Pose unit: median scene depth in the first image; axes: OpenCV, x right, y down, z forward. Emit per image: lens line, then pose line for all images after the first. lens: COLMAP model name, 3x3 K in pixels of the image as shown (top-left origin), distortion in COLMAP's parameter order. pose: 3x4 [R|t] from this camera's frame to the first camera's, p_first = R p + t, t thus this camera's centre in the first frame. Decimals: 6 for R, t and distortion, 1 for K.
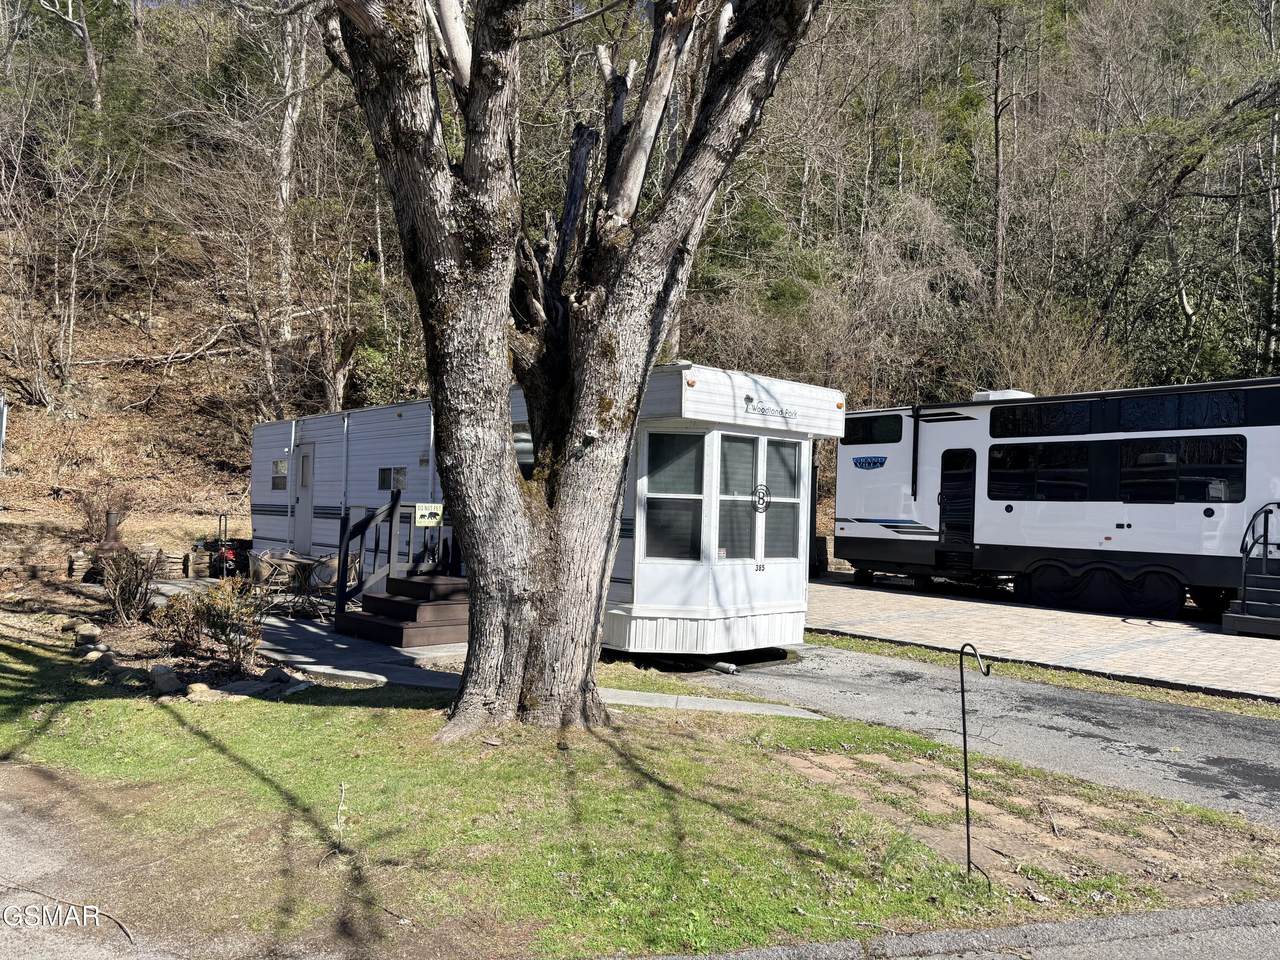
lens RADIAL K [[913.6, 0, 648.4], [0, 913.6, 462.5], [0, 0, 1]] dist [0.066125, -0.093554]
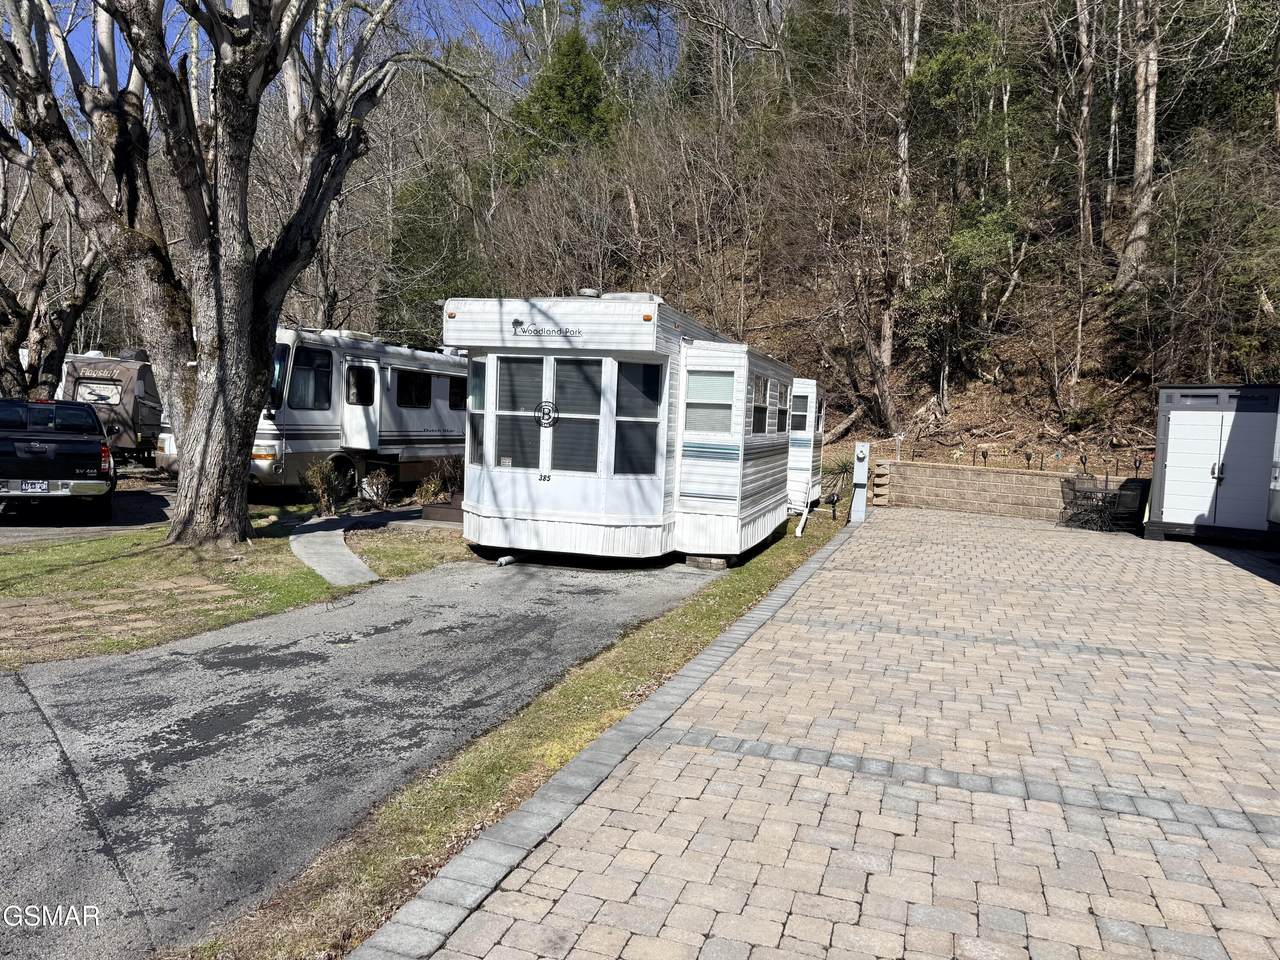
lens RADIAL K [[918.0, 0, 640.0], [0, 918.0, 480.0], [0, 0, 1]] dist [0.073731, -0.098710]
pose [[0.523060, 0.050181, -0.850817, 1.106907], [0.013460, 0.997654, 0.067116, 0.045473], [0.852190, -0.046558, 0.521158, 0.523606]]
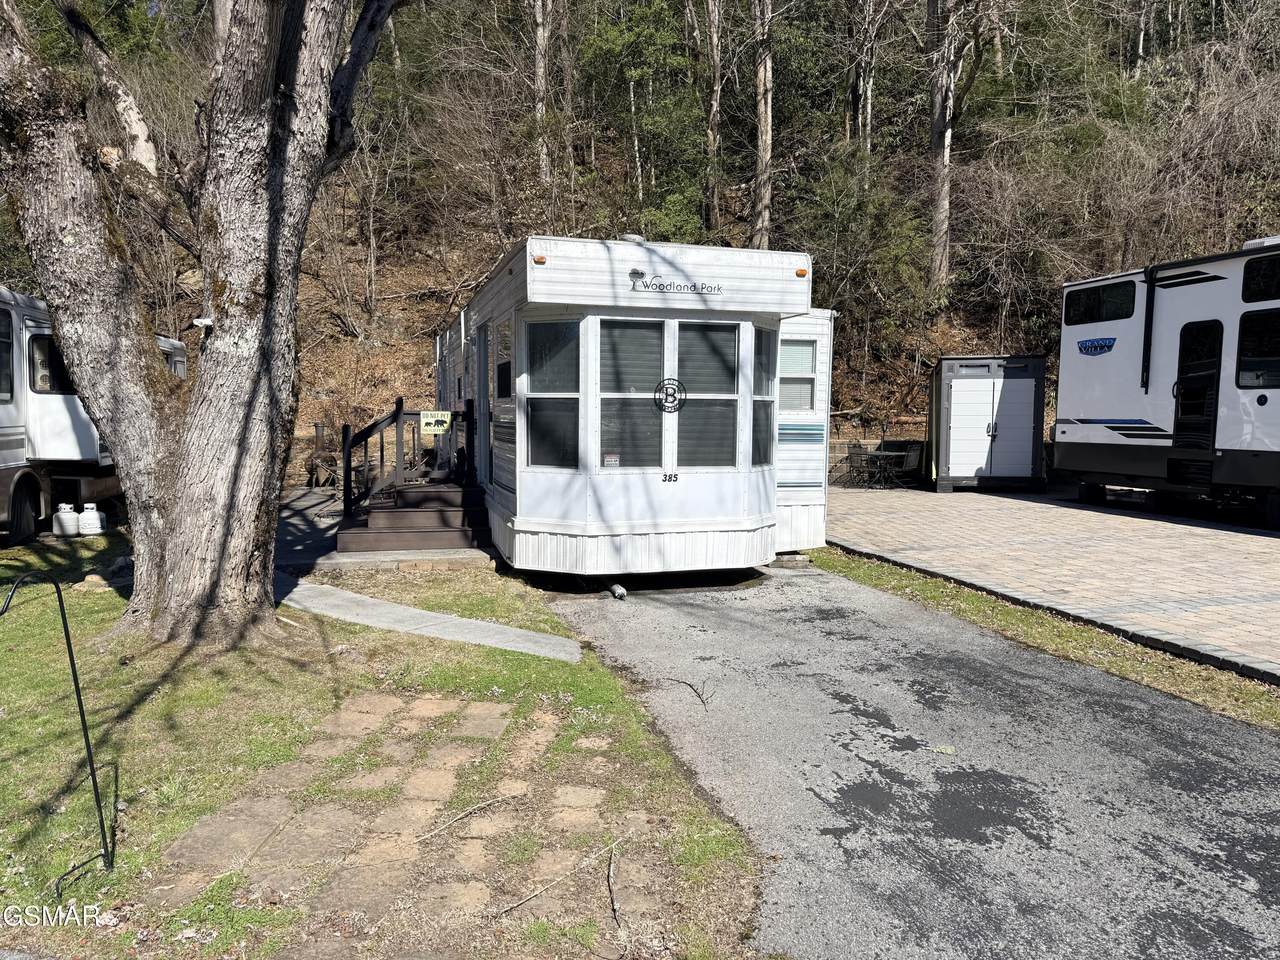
lens RADIAL K [[918.0, 0, 640.0], [0, 918.0, 480.0], [0, 0, 1]] dist [0.073731, -0.098710]
pose [[0.903319, 0.008283, -0.428890, 0.456868], [0.040836, 0.993612, 0.105198, 0.027043], [0.427021, -0.112542, 0.897211, 0.228624]]
